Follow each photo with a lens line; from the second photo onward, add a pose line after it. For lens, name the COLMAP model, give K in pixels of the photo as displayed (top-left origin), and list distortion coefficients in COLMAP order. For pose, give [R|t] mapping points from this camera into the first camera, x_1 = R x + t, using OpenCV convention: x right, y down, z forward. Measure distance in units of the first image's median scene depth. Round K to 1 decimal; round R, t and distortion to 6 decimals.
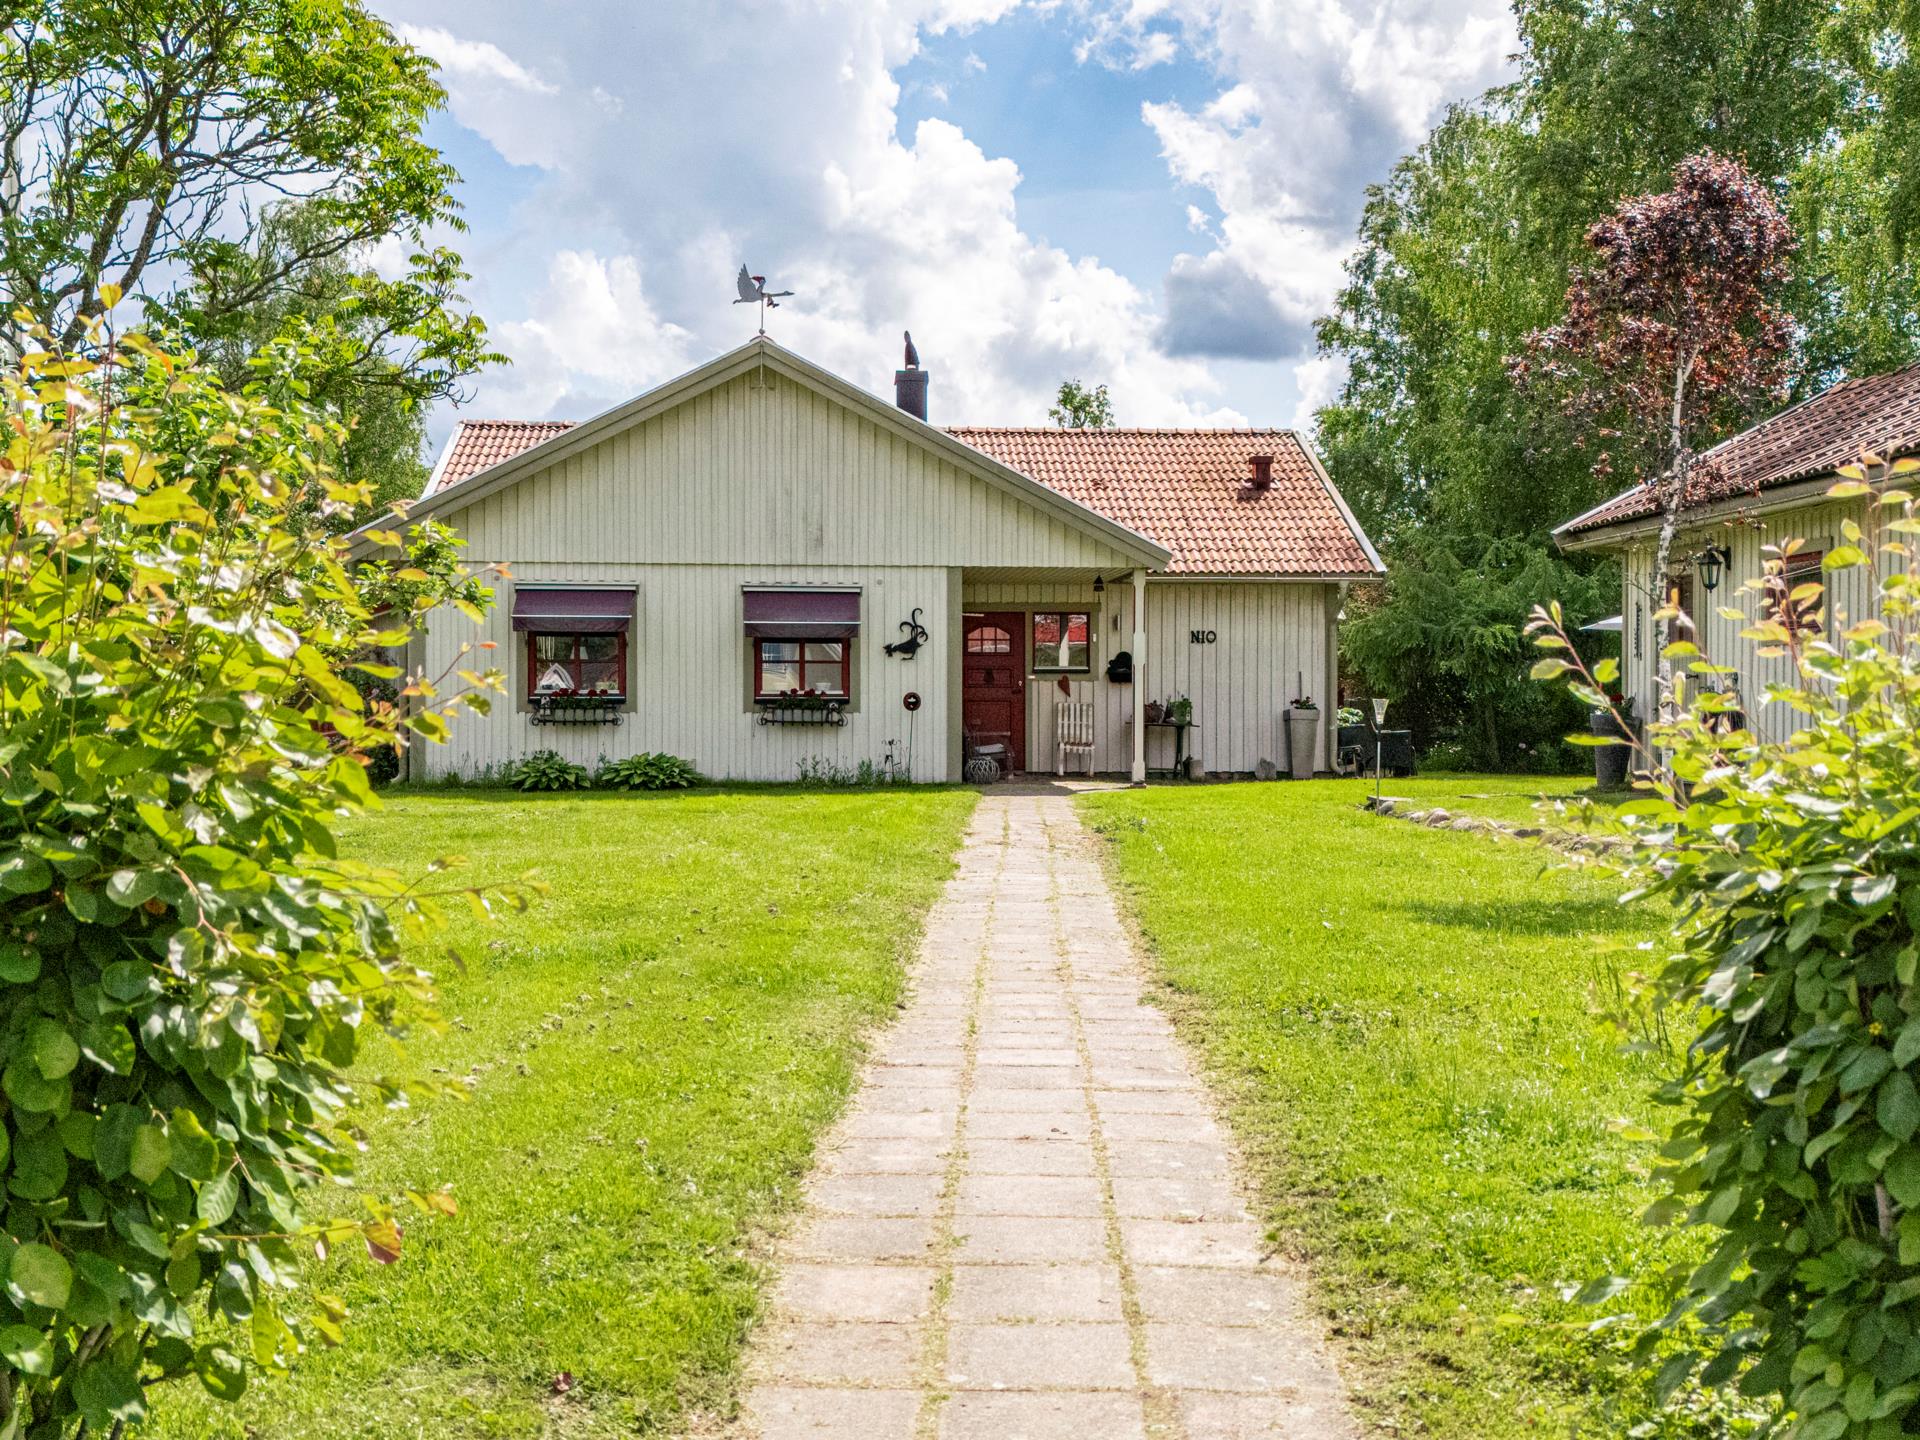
lens RADIAL K [[2074.1, 0, 968.7], [0, 2074.1, 712.4], [0, 0, 1]] dist [0.110320, 0.000000]
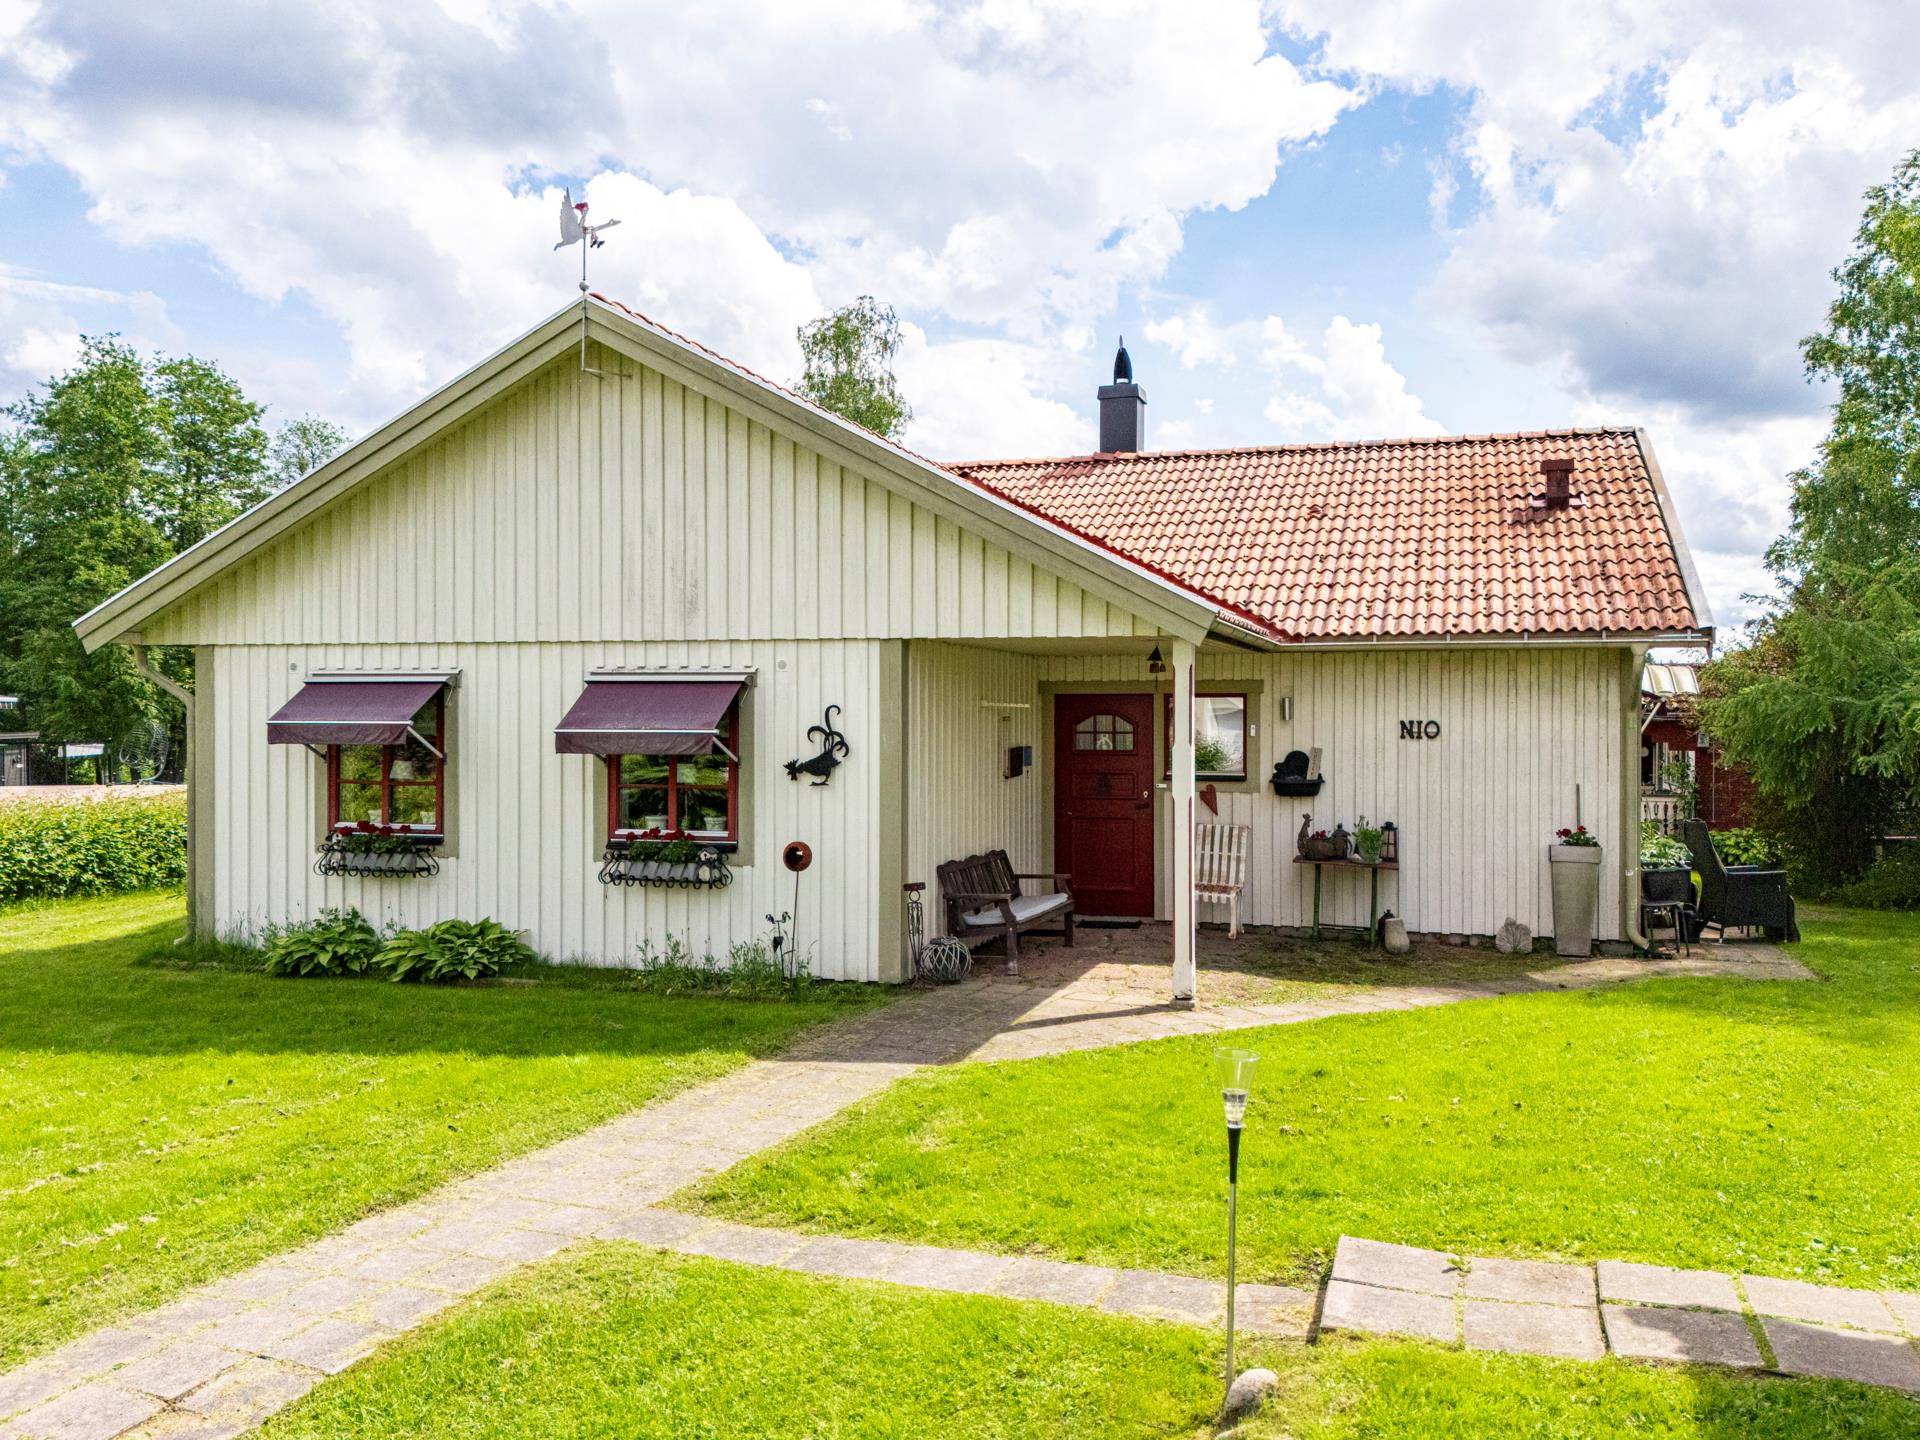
lens RADIAL K [[1528.7, 0, 1029.1], [0, 1528.7, 722.4], [0, 0, 1]] dist [0.040562, -0.026094]
pose [[0.938270, 0.001900, -0.345898, 0.185534], [-0.001998, 0.999998, 0.000075, -0.043112], [0.345897, 0.000621, 0.938272, 0.555921]]
